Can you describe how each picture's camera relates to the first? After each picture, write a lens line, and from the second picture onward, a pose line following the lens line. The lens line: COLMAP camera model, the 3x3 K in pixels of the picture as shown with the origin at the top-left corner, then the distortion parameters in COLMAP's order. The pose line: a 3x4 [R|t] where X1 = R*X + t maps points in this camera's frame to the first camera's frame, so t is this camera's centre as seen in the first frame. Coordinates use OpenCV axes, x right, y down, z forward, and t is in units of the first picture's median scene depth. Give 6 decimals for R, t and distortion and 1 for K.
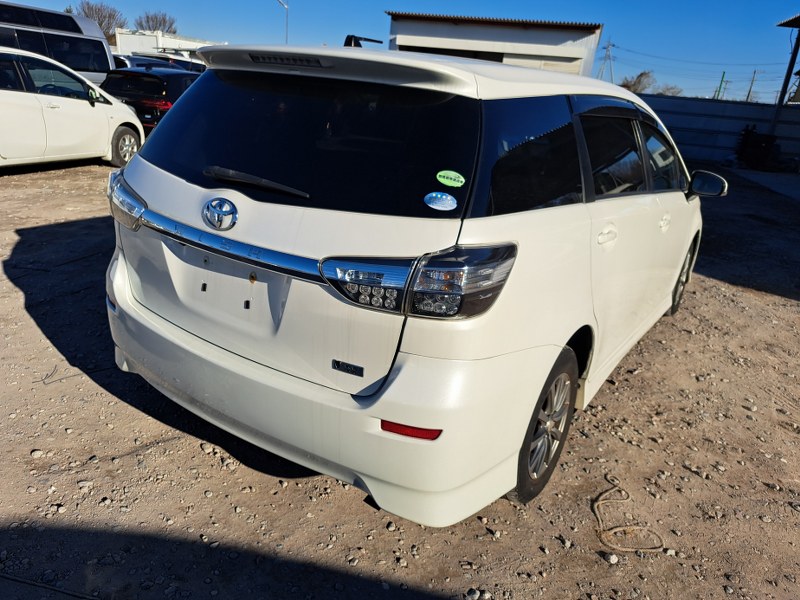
lens RADIAL K [[577.6, 0, 397.1], [0, 577.6, 294.9], [0, 0, 1]] dist [0.050671, -0.040125]
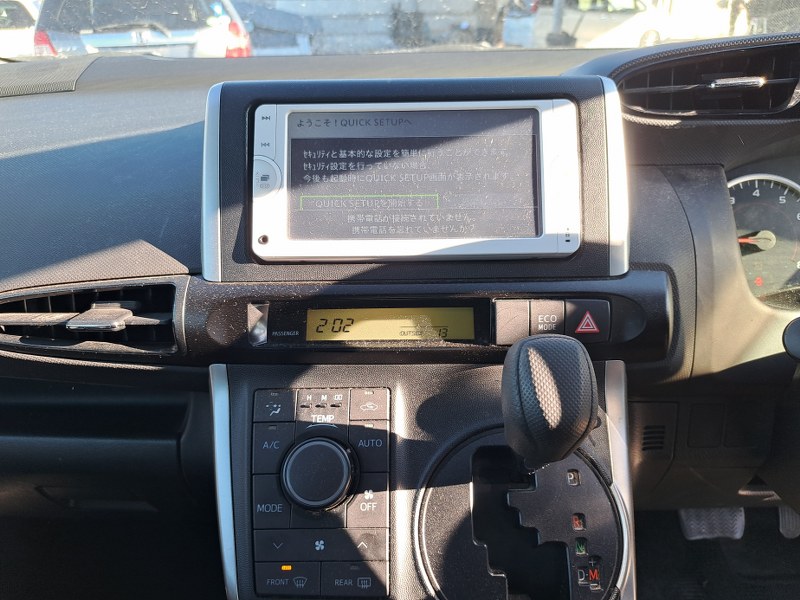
lens RADIAL K [[577.6, 0, 408.1], [0, 577.6, 311.8], [0, 0, 1]] dist [0.050671, -0.040125]
pose [[0.821748, -0.346290, 0.452563, 0.489813], [0.270940, 0.936095, 0.224315, -0.438179], [-0.501320, -0.061713, 0.863058, 1.928645]]
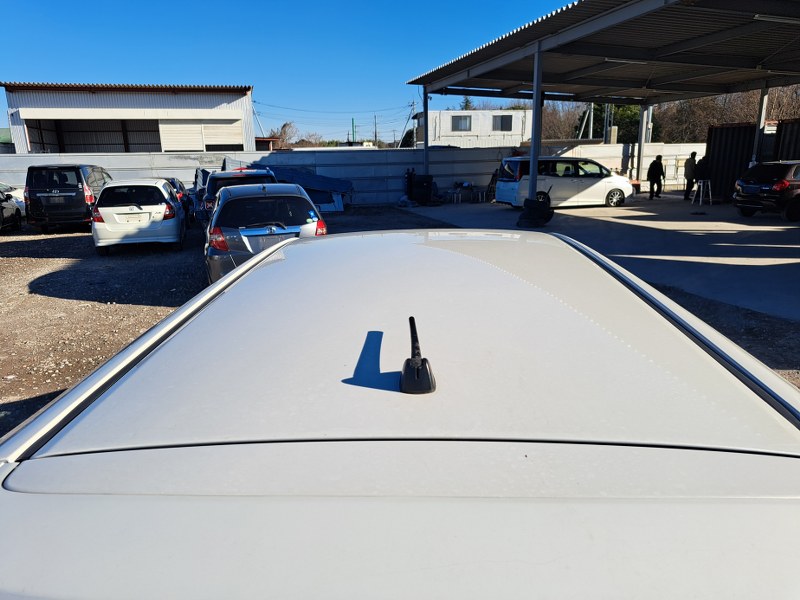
lens RADIAL K [[577.6, 0, 393.2], [0, 577.6, 301.3], [0, 0, 1]] dist [0.050671, -0.040125]
pose [[0.846355, -0.231446, 0.479705, -0.252158], [0.266297, 0.963879, -0.004784, -0.473792], [-0.461270, 0.131793, 0.877417, 0.663783]]
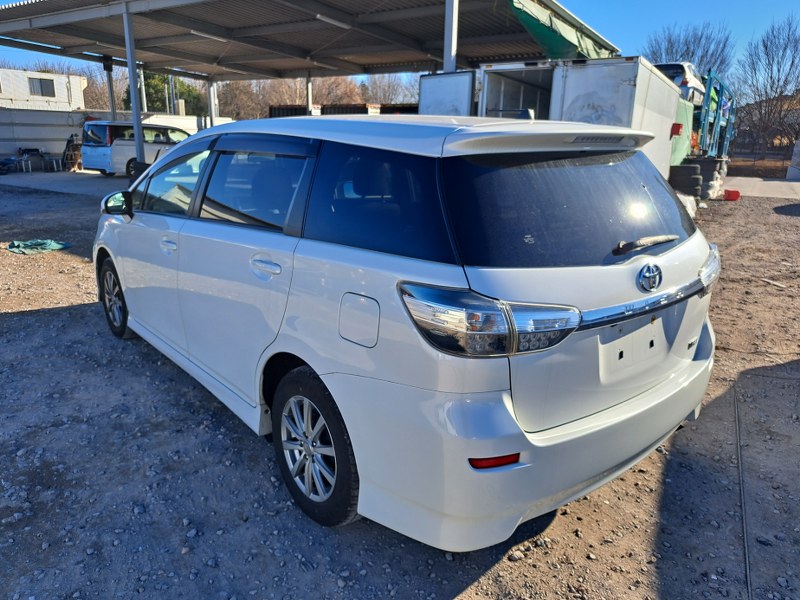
lens RADIAL K [[577.6, 0, 392.7], [0, 577.6, 293.1], [0, 0, 1]] dist [0.050671, -0.040125]
pose [[0.290241, -0.333623, 0.896914, -1.260524], [0.326133, 0.915636, 0.235051, -0.463332], [-0.899665, 0.224292, 0.374561, 0.875096]]
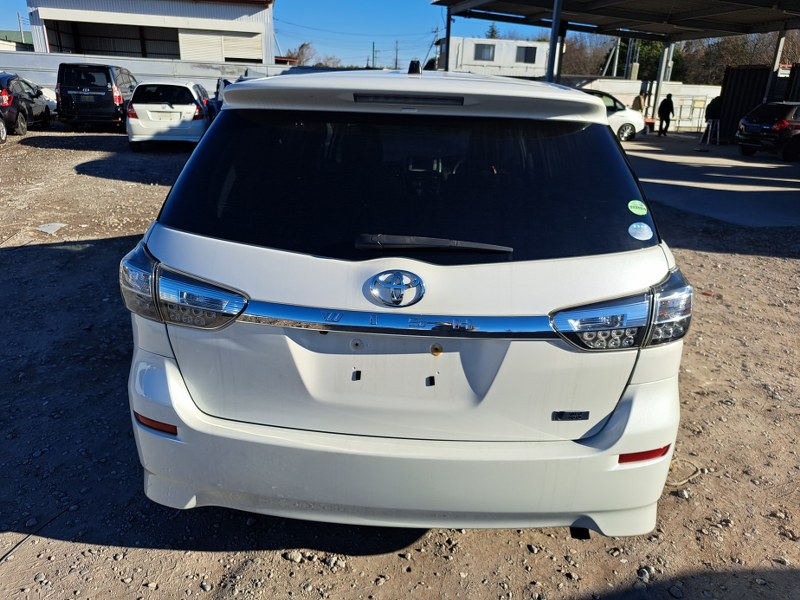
lens RADIAL K [[577.6, 0, 404.8], [0, 577.6, 297.1], [0, 0, 1]] dist [0.050671, -0.040125]
pose [[0.857968, -0.229617, 0.459529, -0.579542], [0.209564, 0.973169, 0.095003, -0.173396], [-0.469013, 0.014791, 0.883067, 0.210997]]
